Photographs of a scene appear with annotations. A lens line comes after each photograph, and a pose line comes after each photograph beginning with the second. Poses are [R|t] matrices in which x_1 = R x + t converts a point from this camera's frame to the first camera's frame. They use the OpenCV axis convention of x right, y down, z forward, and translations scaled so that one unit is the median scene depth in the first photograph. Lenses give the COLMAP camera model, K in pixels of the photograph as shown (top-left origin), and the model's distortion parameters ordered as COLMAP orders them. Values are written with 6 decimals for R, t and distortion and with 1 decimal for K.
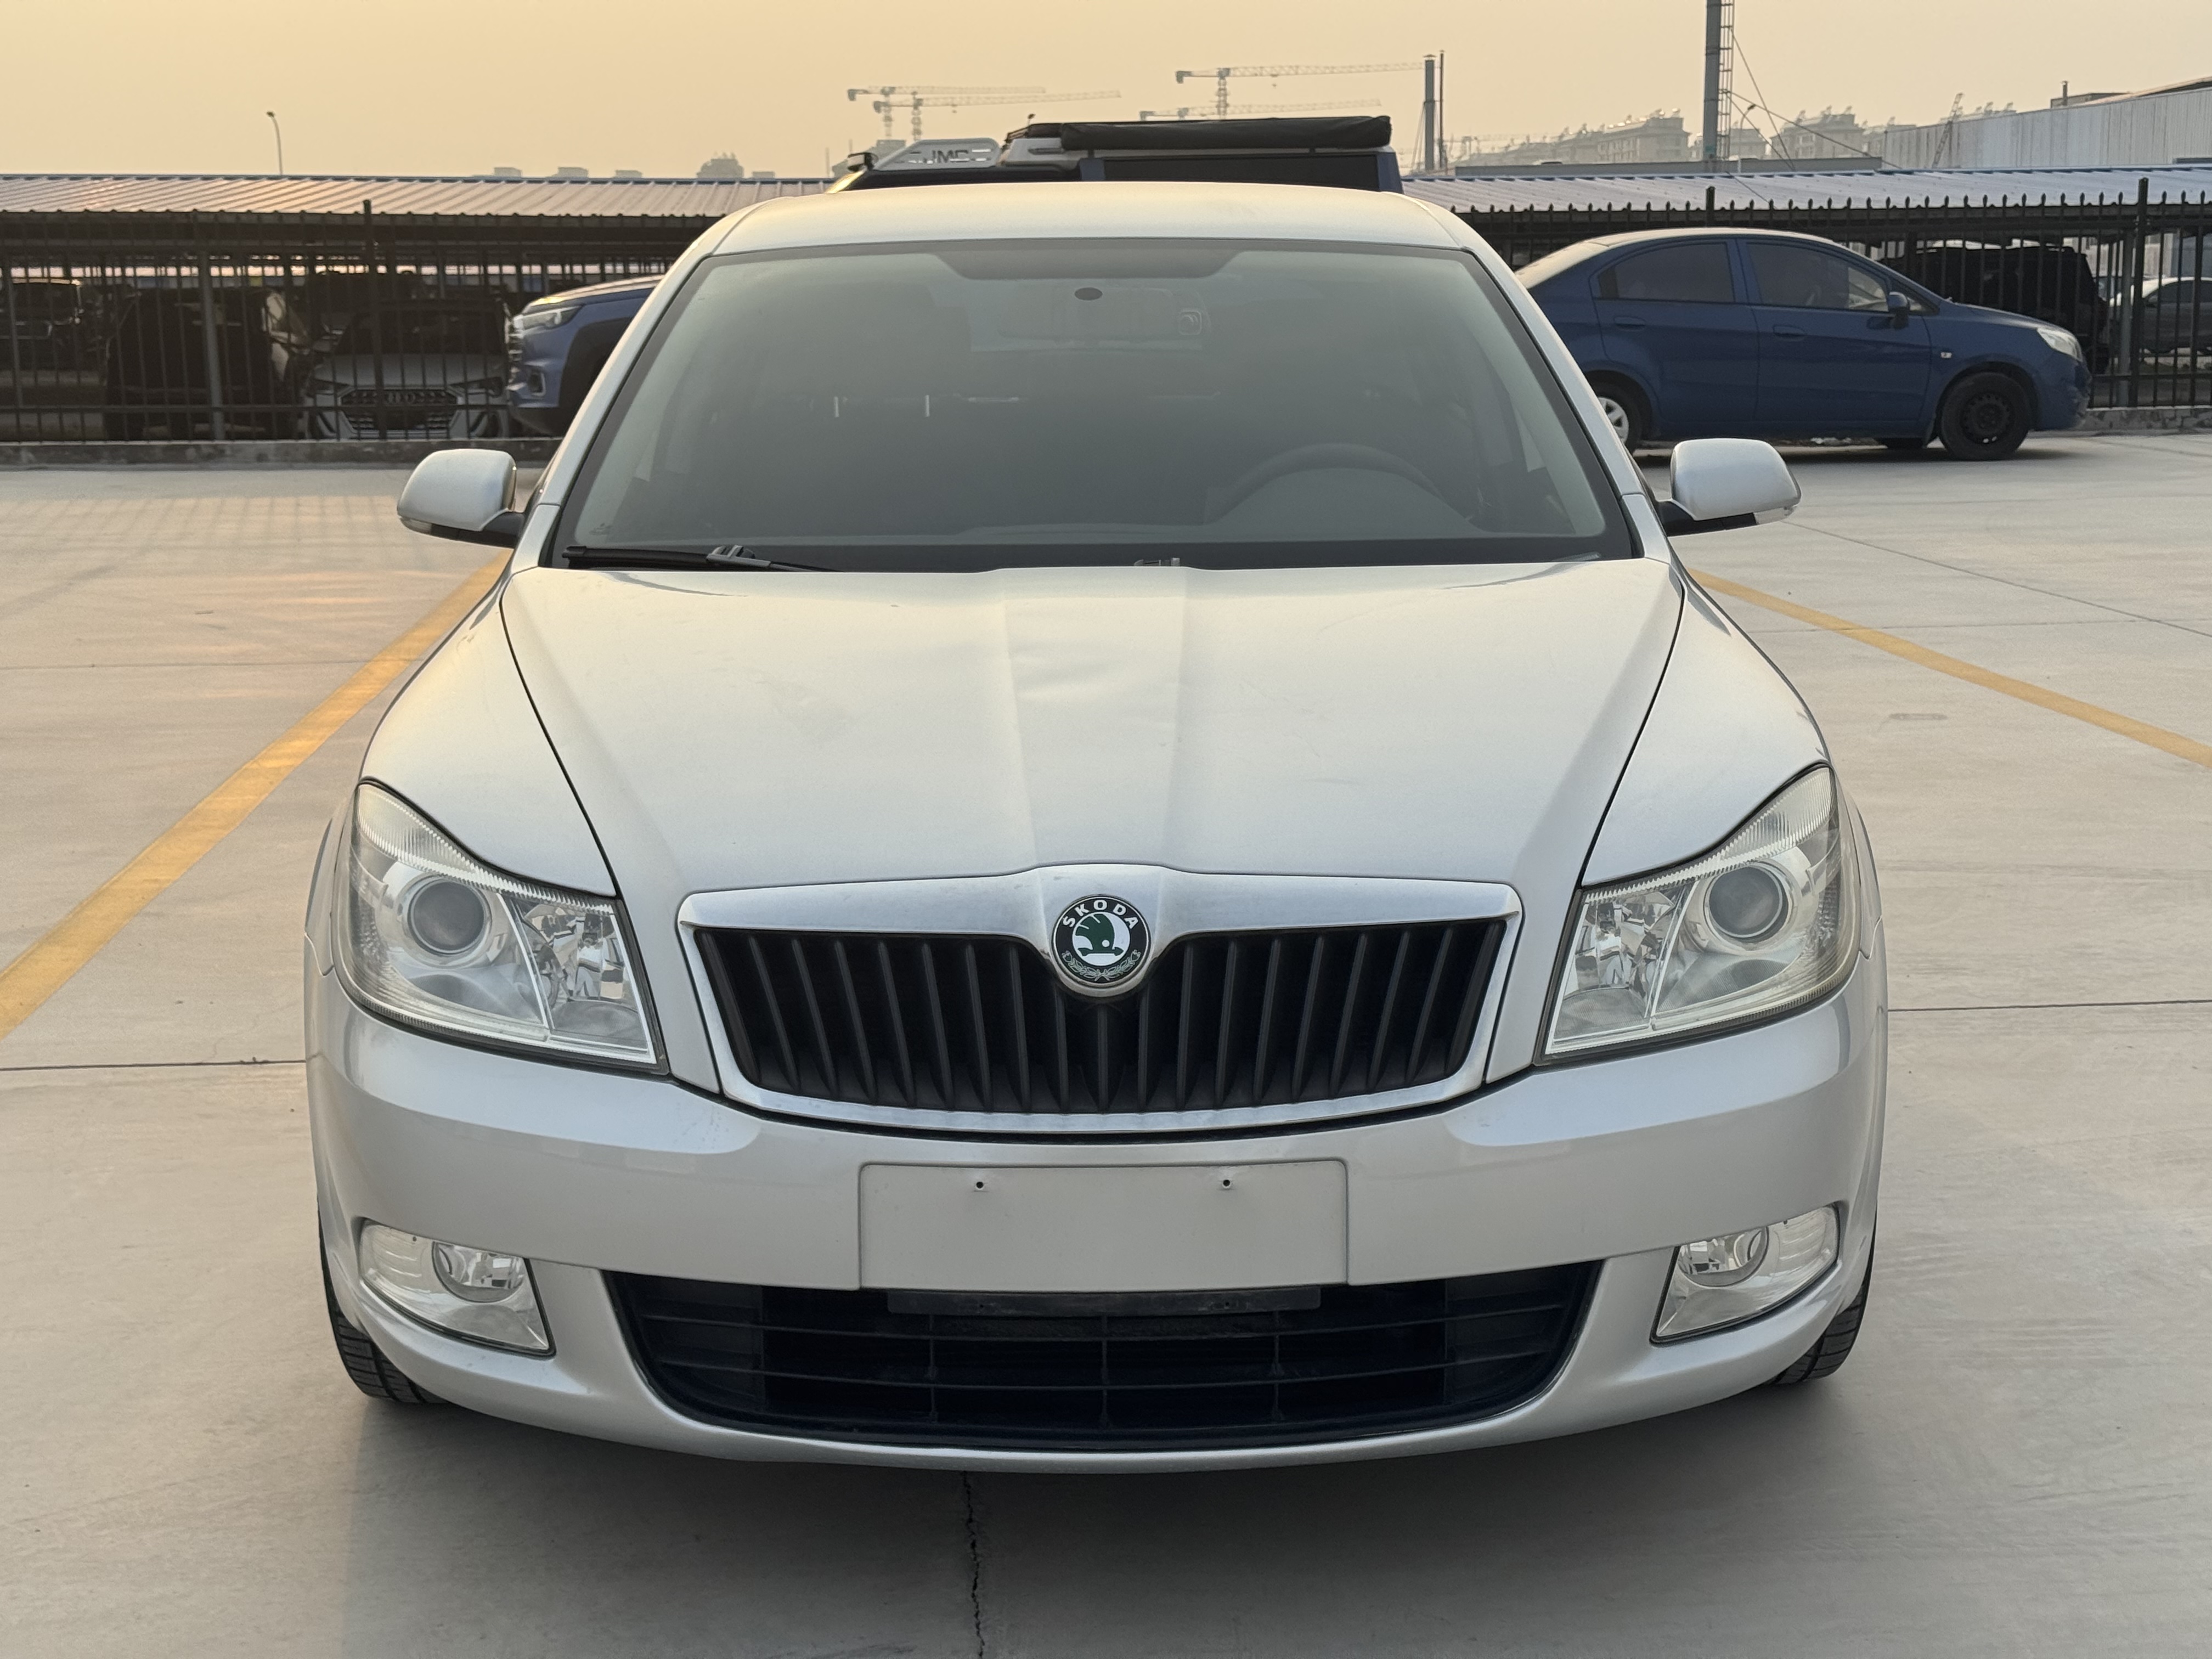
lens RADIAL K [[3043.7, 0, 1106.0], [0, 3043.7, 829.5], [0, 0, 1]] dist [0.147803, -0.022552]
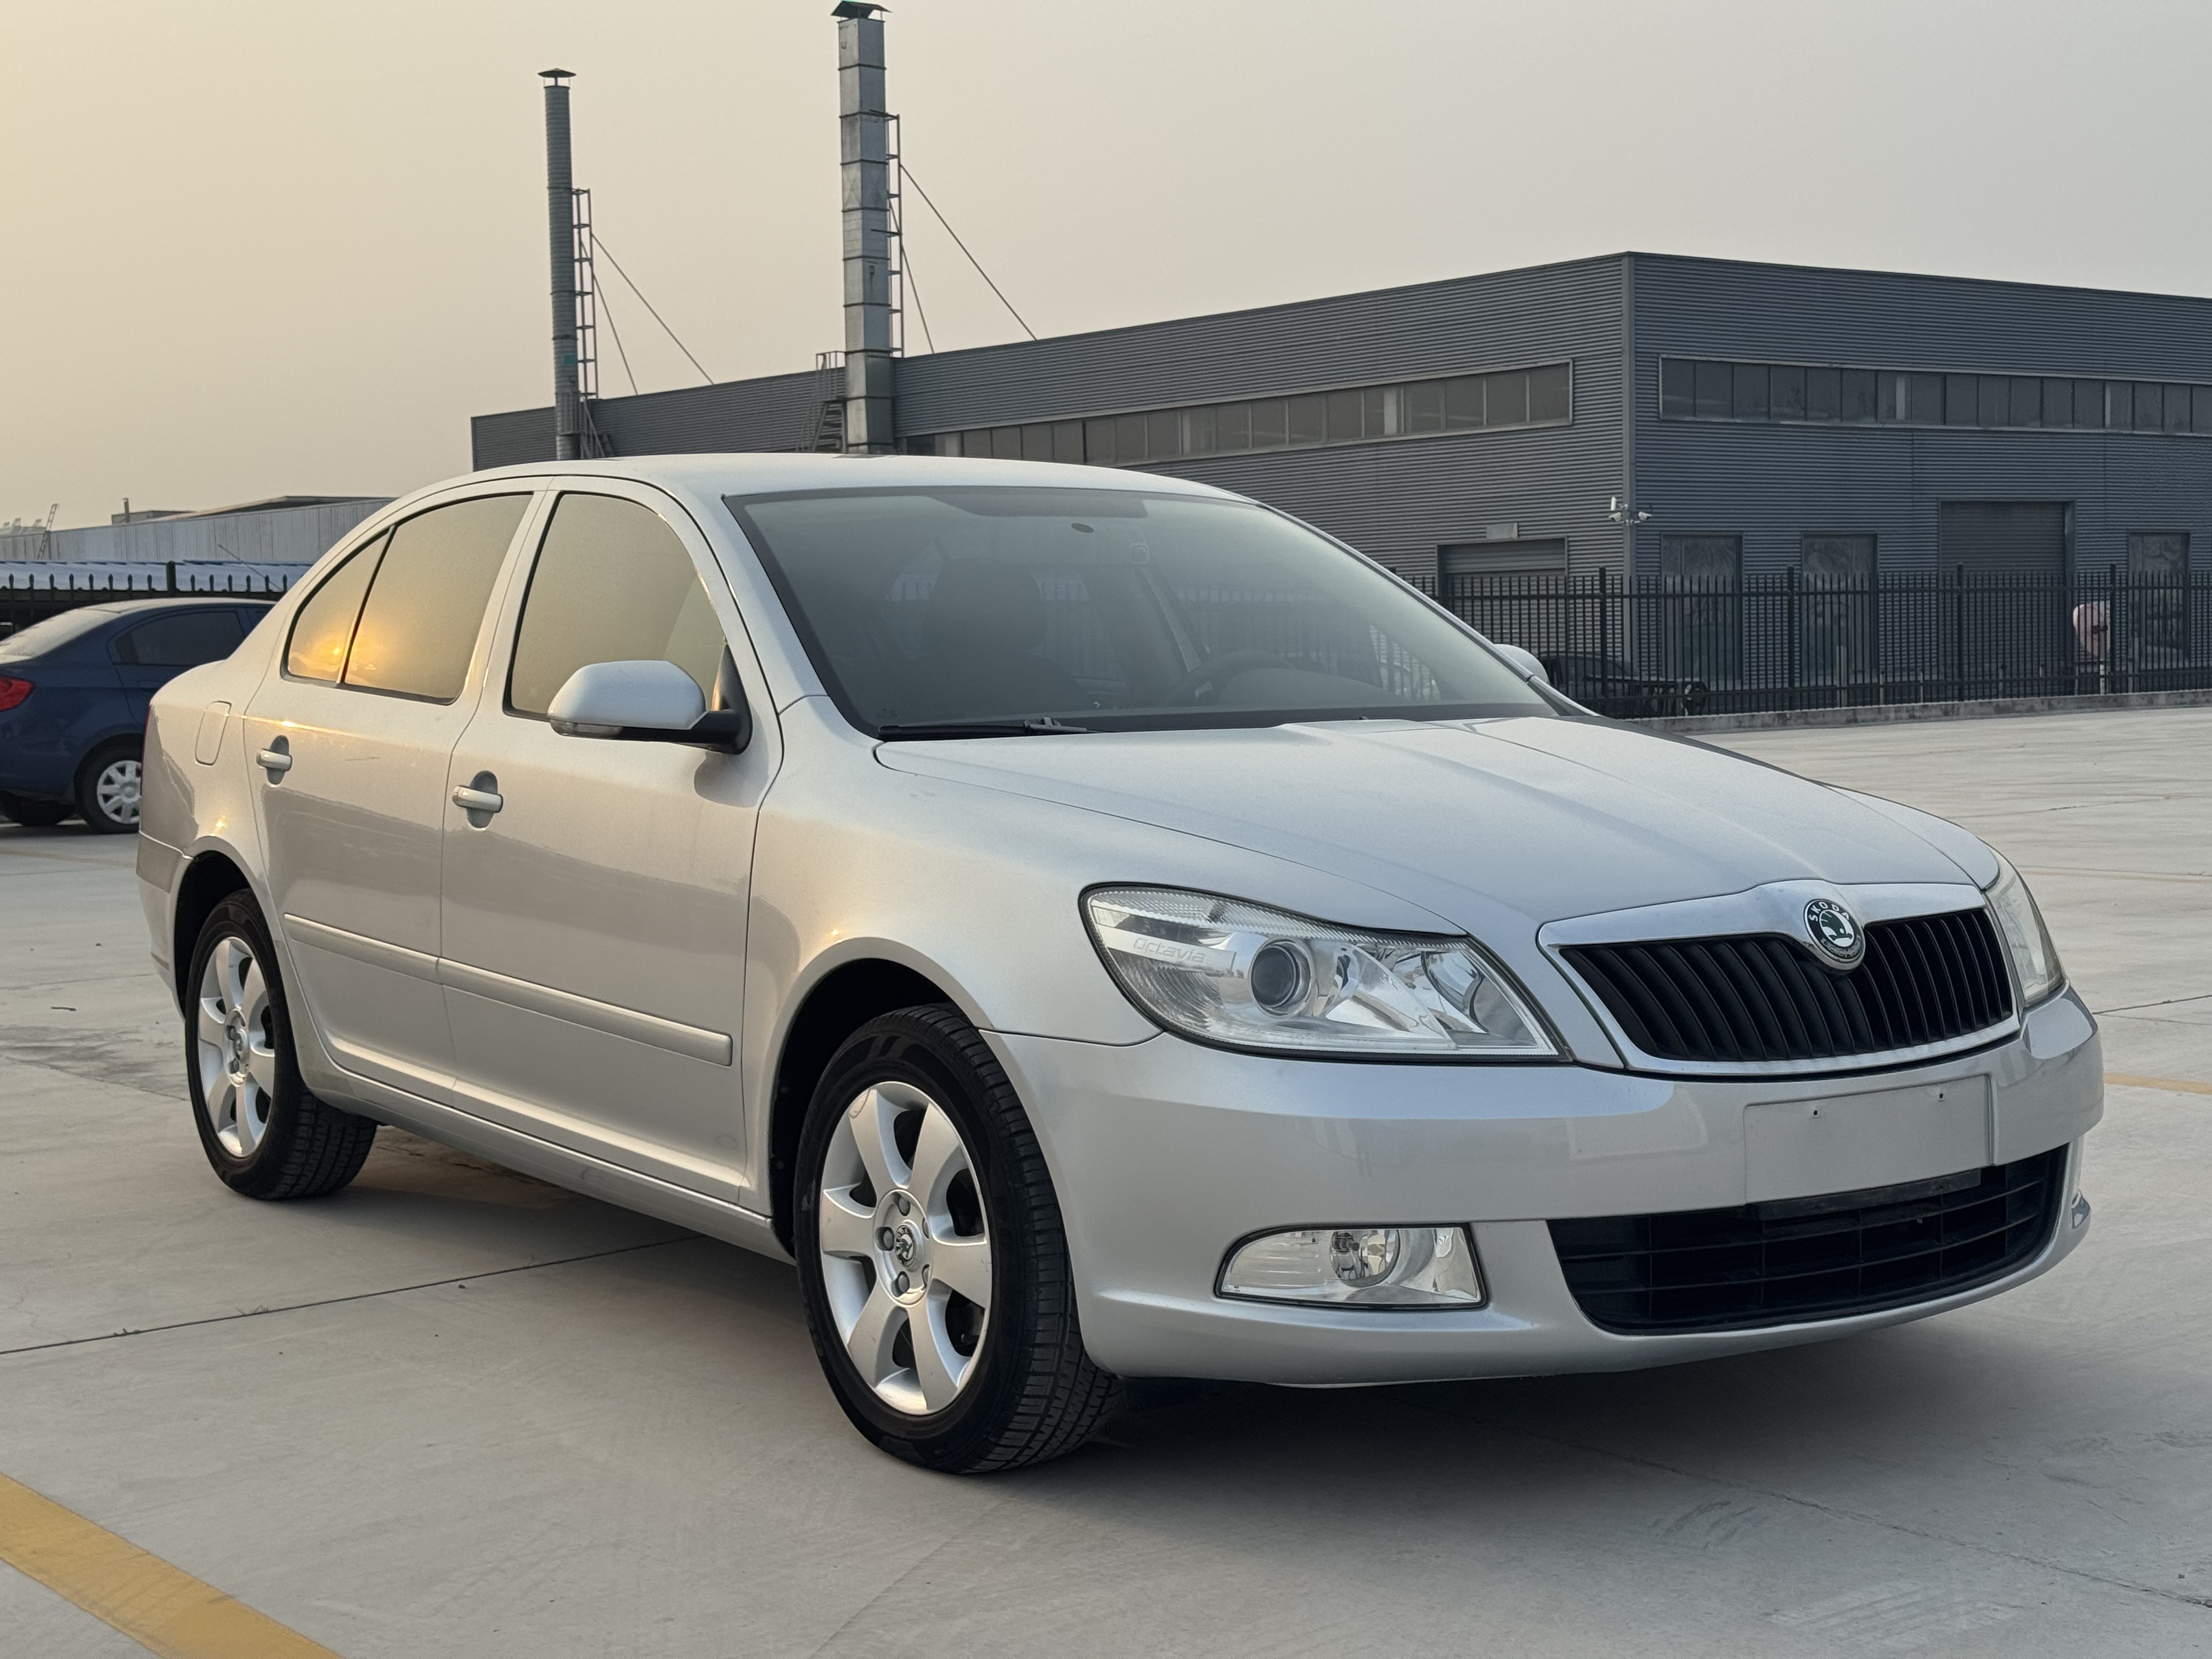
lens RADIAL K [[3043.7, 0, 1106.0], [0, 3043.7, 829.5], [0, 0, 1]] dist [0.147803, -0.022552]
pose [[0.829249, -0.039265, 0.557499, -1.025768], [0.110986, 0.989231, -0.095414, 0.086163], [-0.547749, 0.140996, 0.824677, 0.042890]]
